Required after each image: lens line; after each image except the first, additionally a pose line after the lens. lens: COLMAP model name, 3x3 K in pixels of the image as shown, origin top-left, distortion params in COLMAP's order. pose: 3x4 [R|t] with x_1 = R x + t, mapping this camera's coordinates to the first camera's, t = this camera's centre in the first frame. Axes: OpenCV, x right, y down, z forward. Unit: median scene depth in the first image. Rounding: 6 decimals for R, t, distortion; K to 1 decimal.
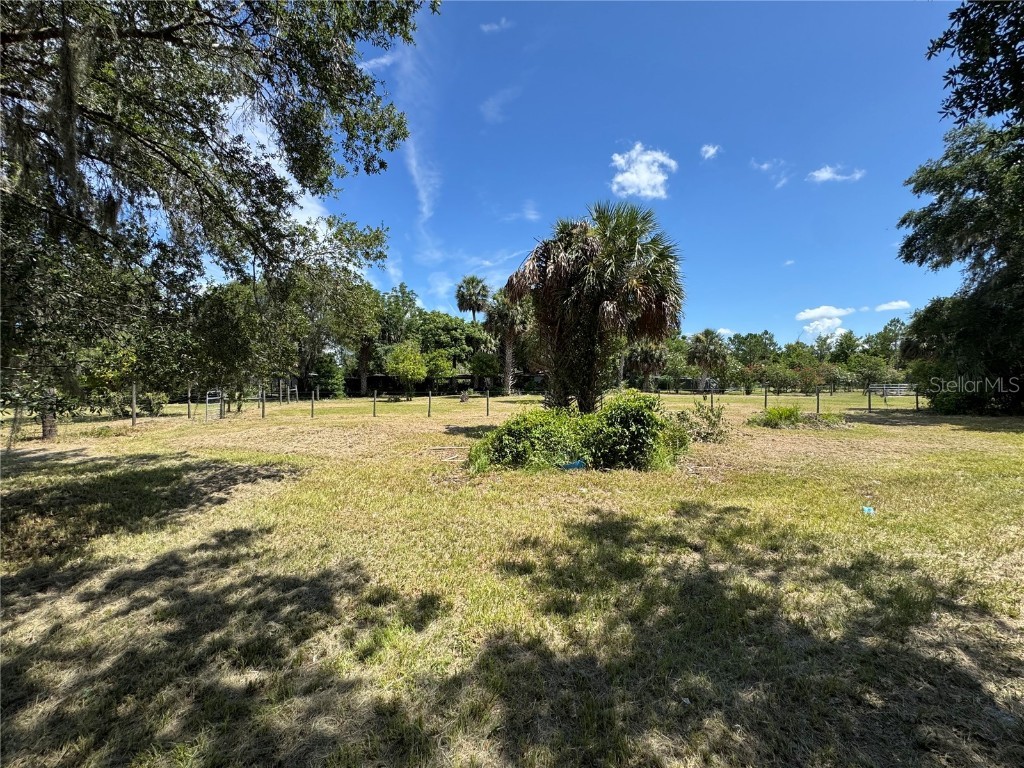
lens RADIAL K [[407.8, 0, 510.9], [0, 407.8, 382.2], [0, 0, 1]] dist [-0.002941, 0.000200]
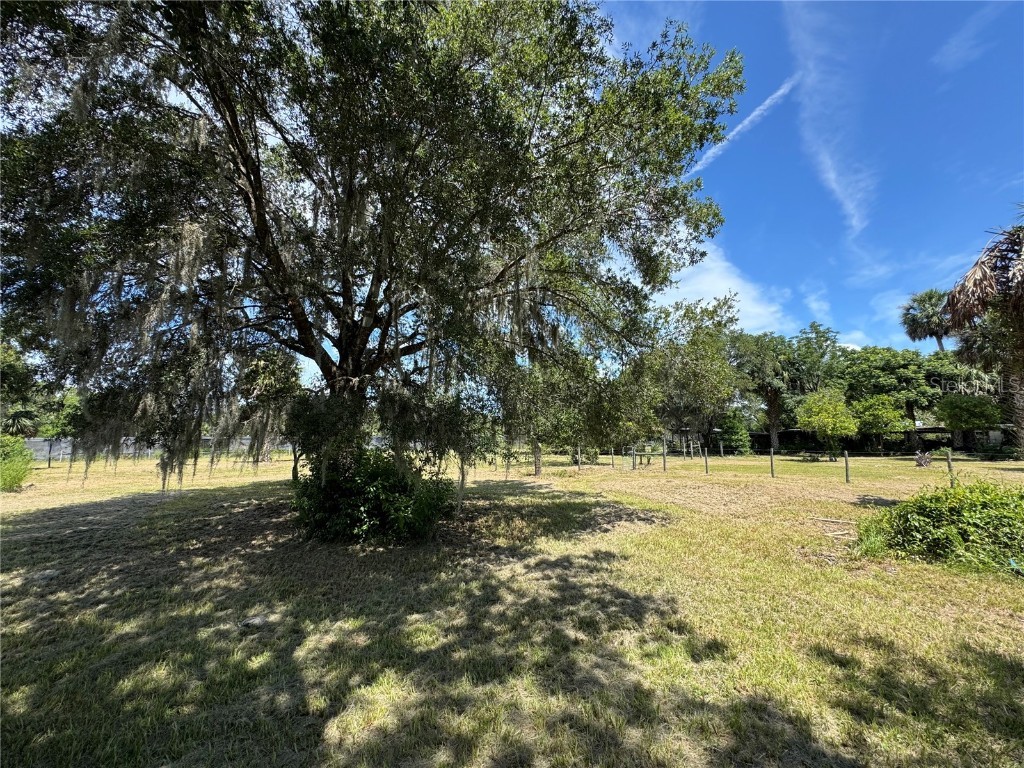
lens RADIAL K [[407.8, 0, 510.9], [0, 407.8, 382.2], [0, 0, 1]] dist [-0.002941, 0.000200]
pose [[0.589459, -0.109573, -0.800332, 0.188285], [0.001170, 0.990872, -0.134798, -0.012271], [0.807797, 0.078522, 0.584207, -0.069915]]
